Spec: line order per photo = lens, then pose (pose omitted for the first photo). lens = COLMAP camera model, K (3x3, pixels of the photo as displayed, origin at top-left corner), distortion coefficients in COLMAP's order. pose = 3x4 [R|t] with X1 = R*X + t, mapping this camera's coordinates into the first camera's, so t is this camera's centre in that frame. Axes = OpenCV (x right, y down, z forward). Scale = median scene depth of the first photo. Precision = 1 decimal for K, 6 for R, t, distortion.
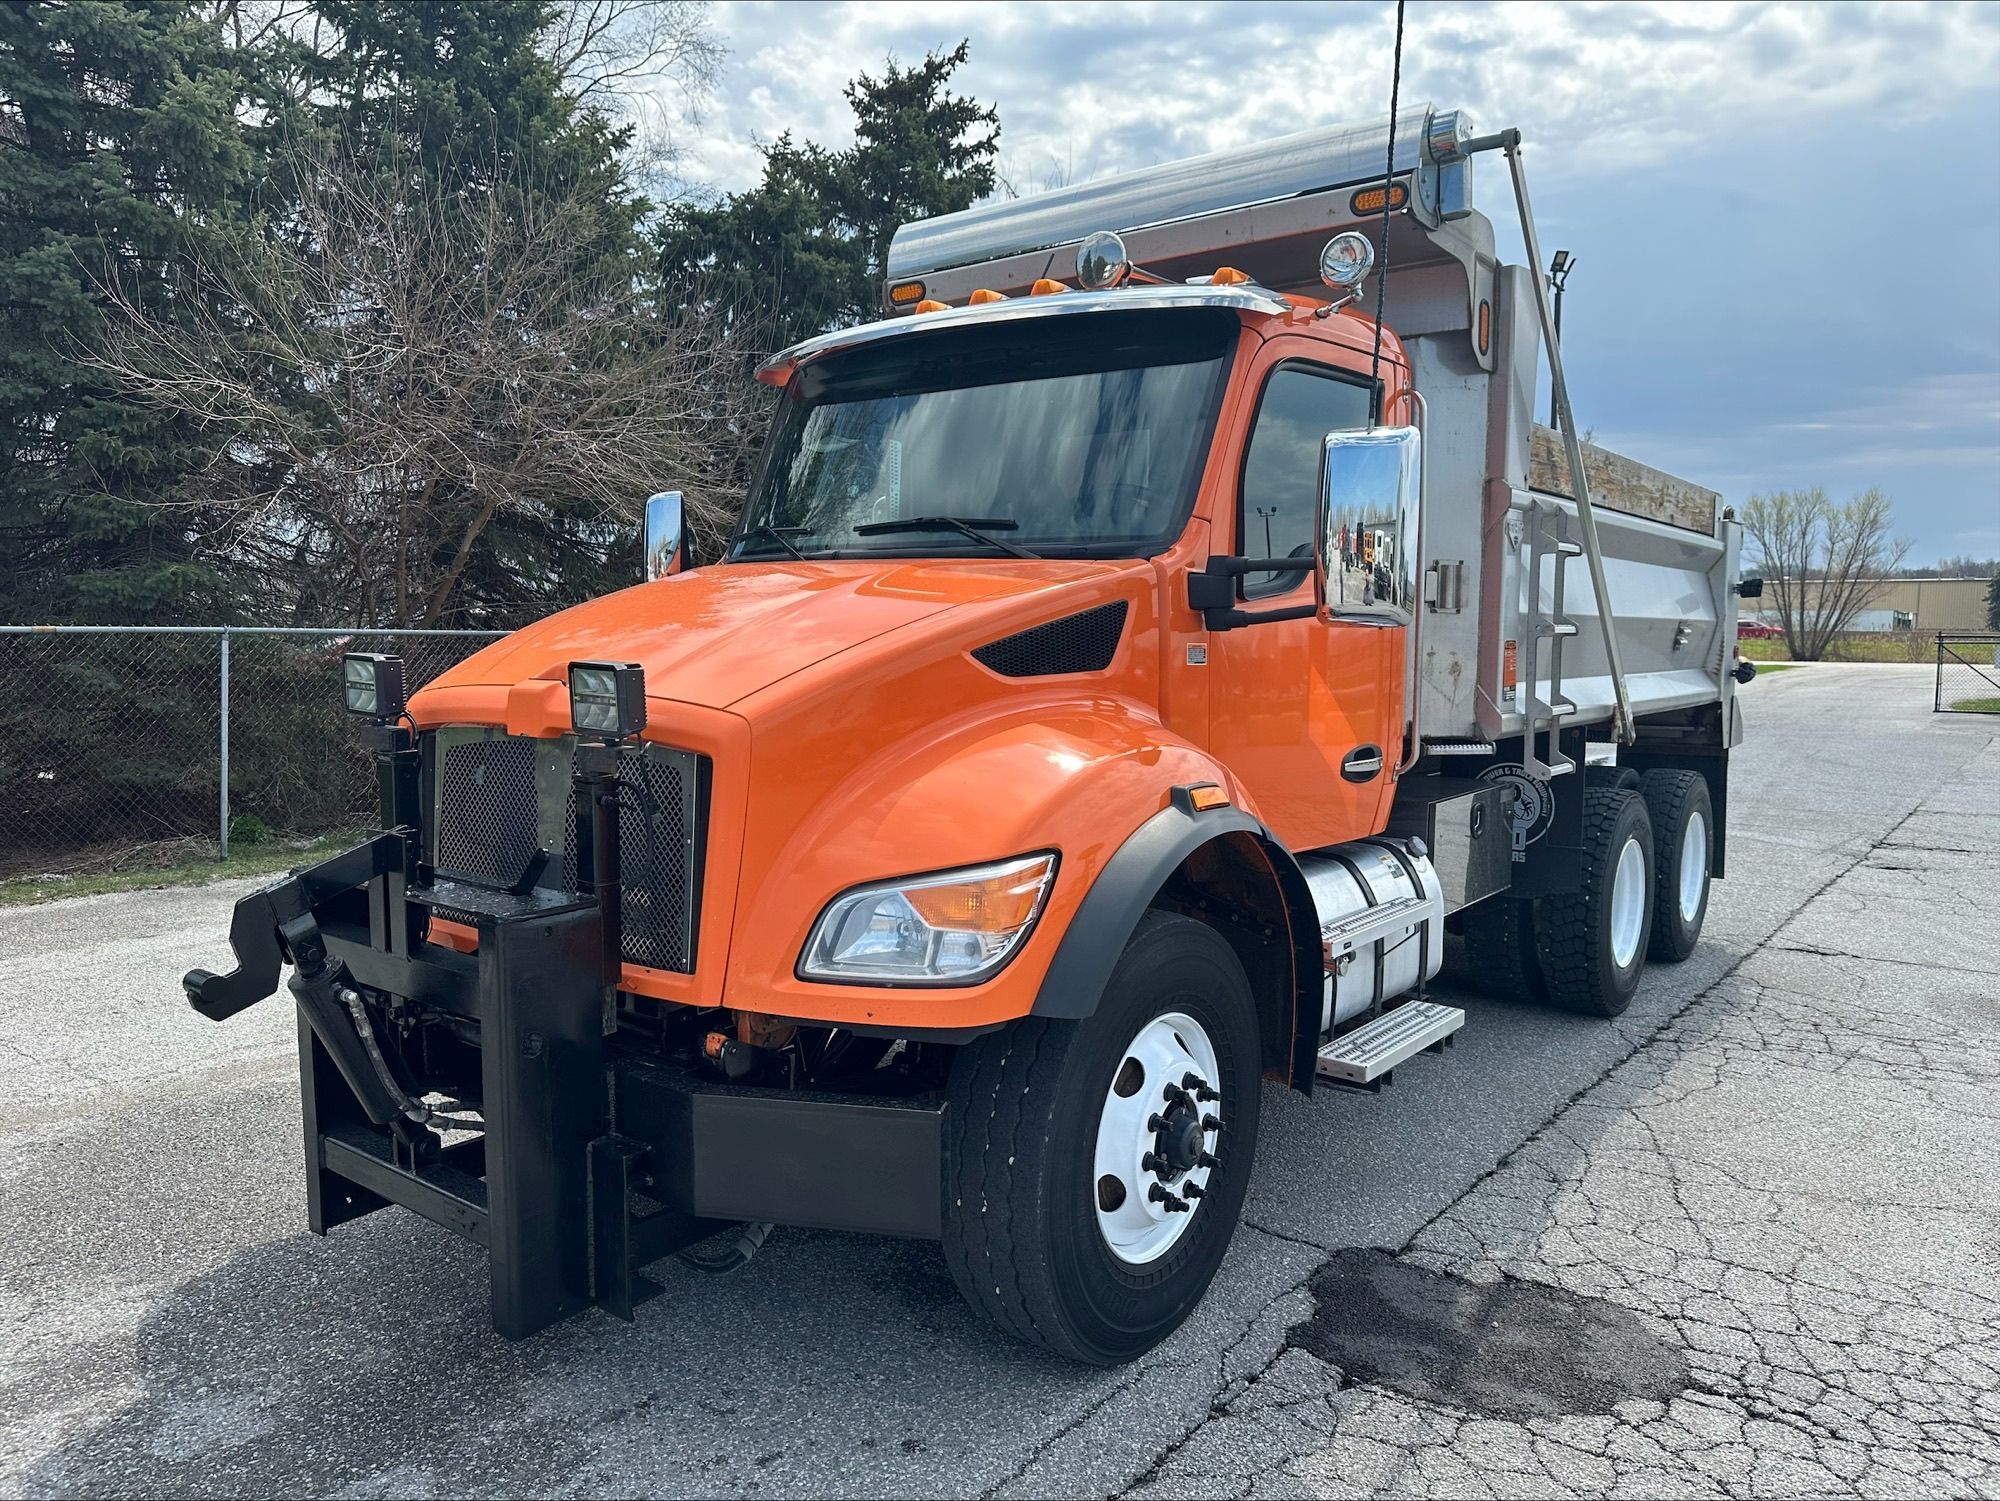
lens RADIAL K [[1490.0, 0, 1000.0], [0, 1490.0, 750.5], [0, 0, 1]] dist [-0.007415, -0.000099]
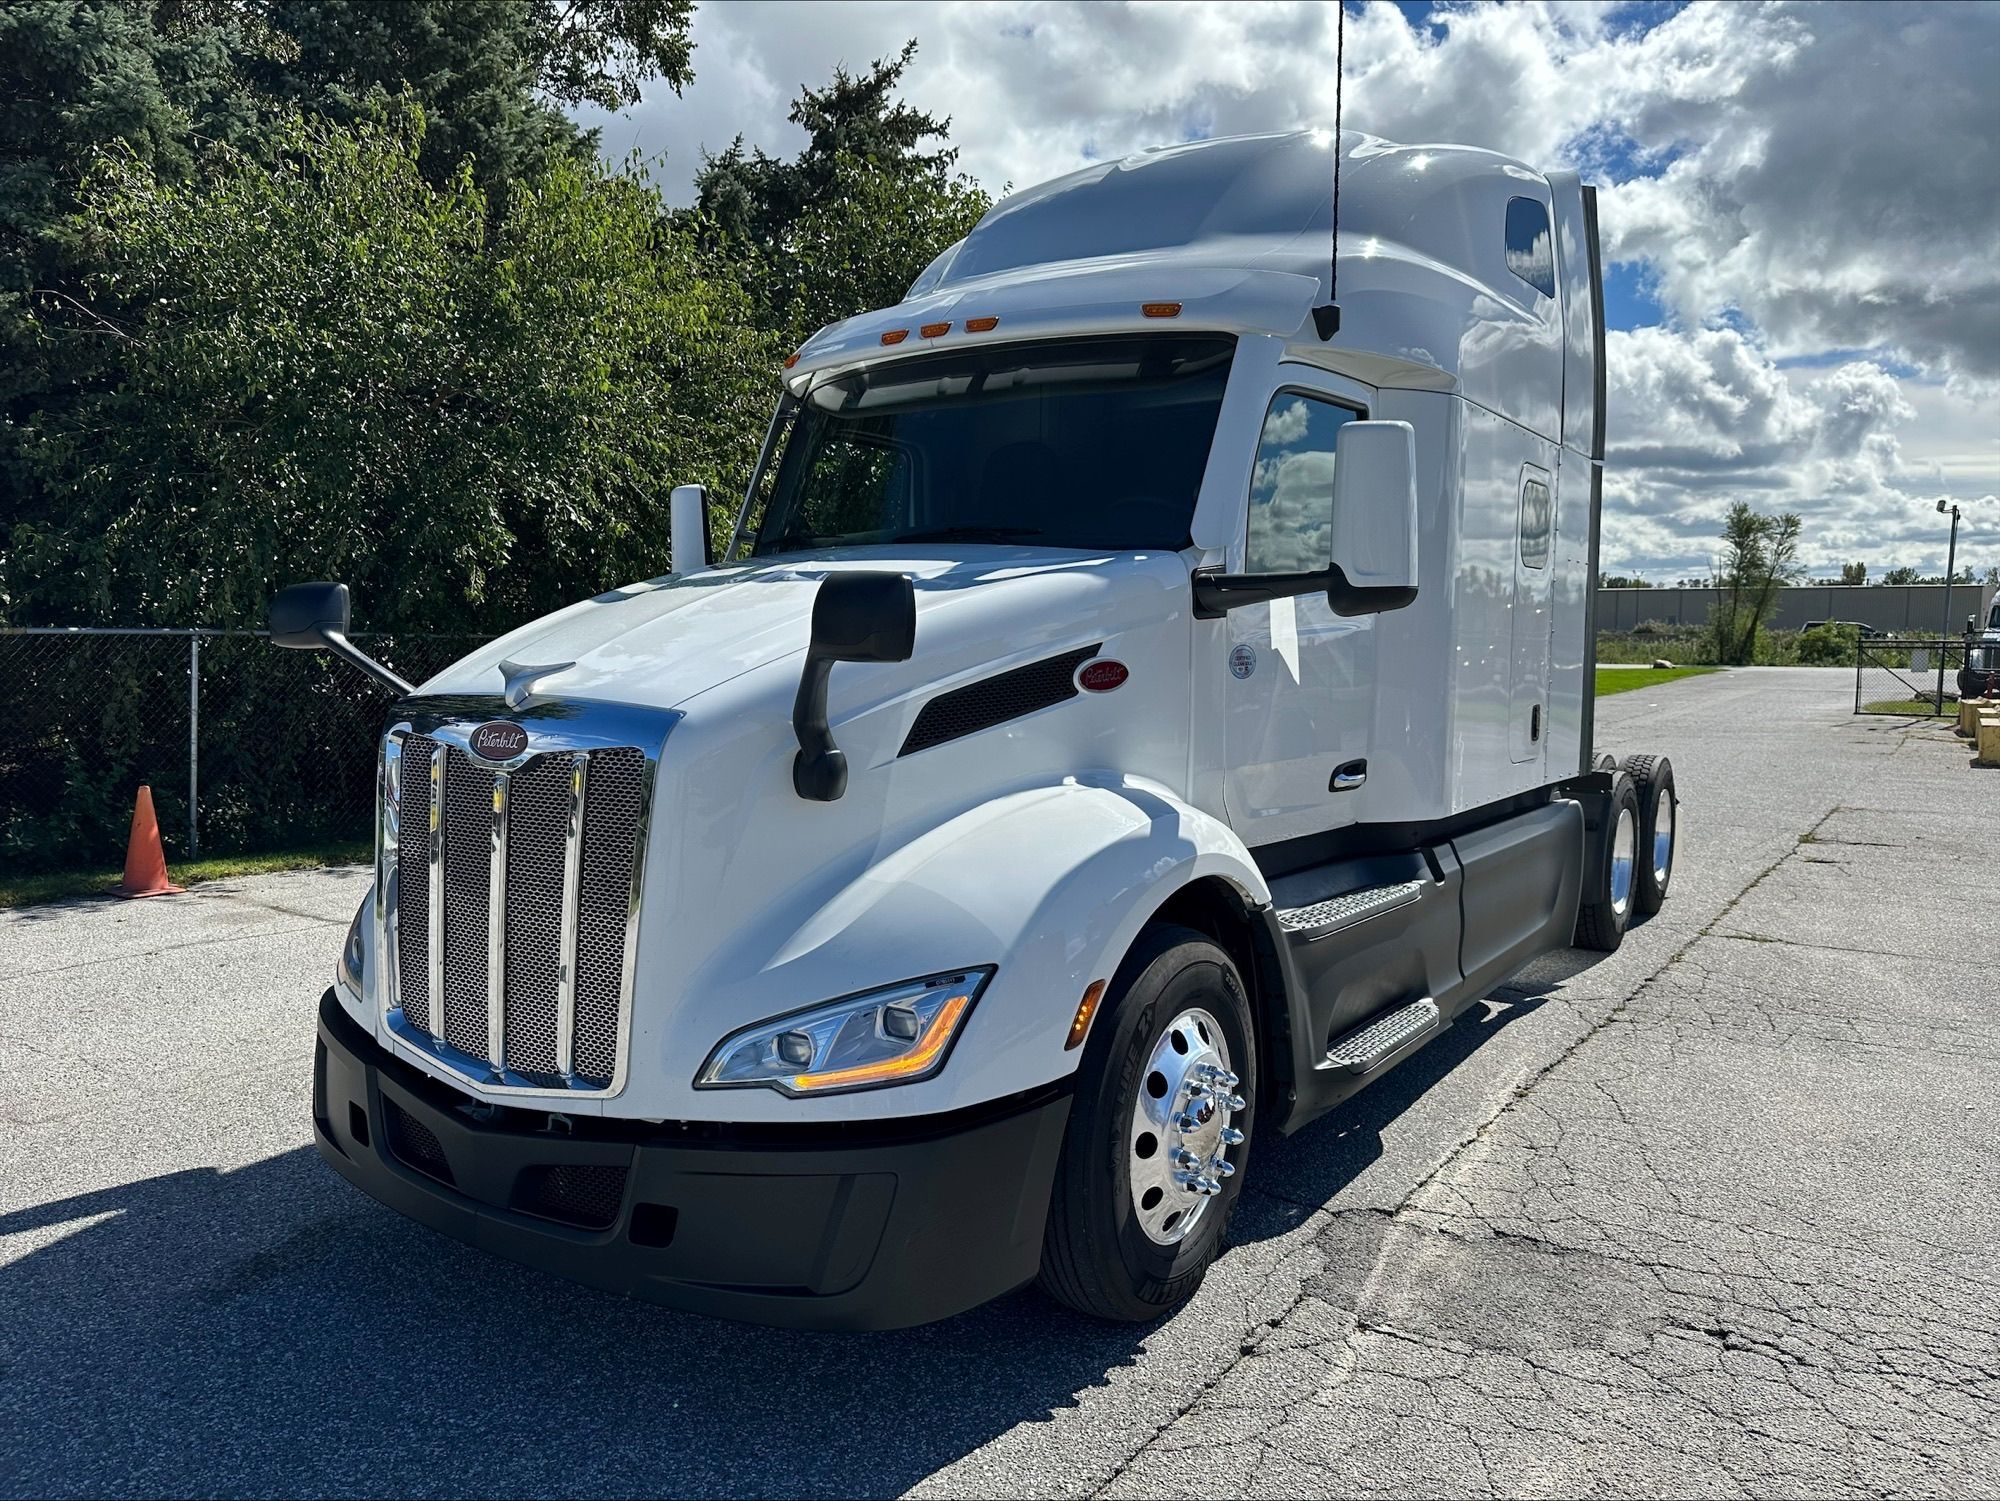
lens RADIAL K [[1508.5, 0, 992.7], [0, 1508.5, 743.4], [0, 0, 1]] dist [-0.003102, -0.005757]
pose [[0.998779, -0.002138, 0.049362, -0.084015], [0.002562, 0.999960, -0.008524, 0.008083], [-0.049342, 0.008640, 0.998745, -0.083792]]
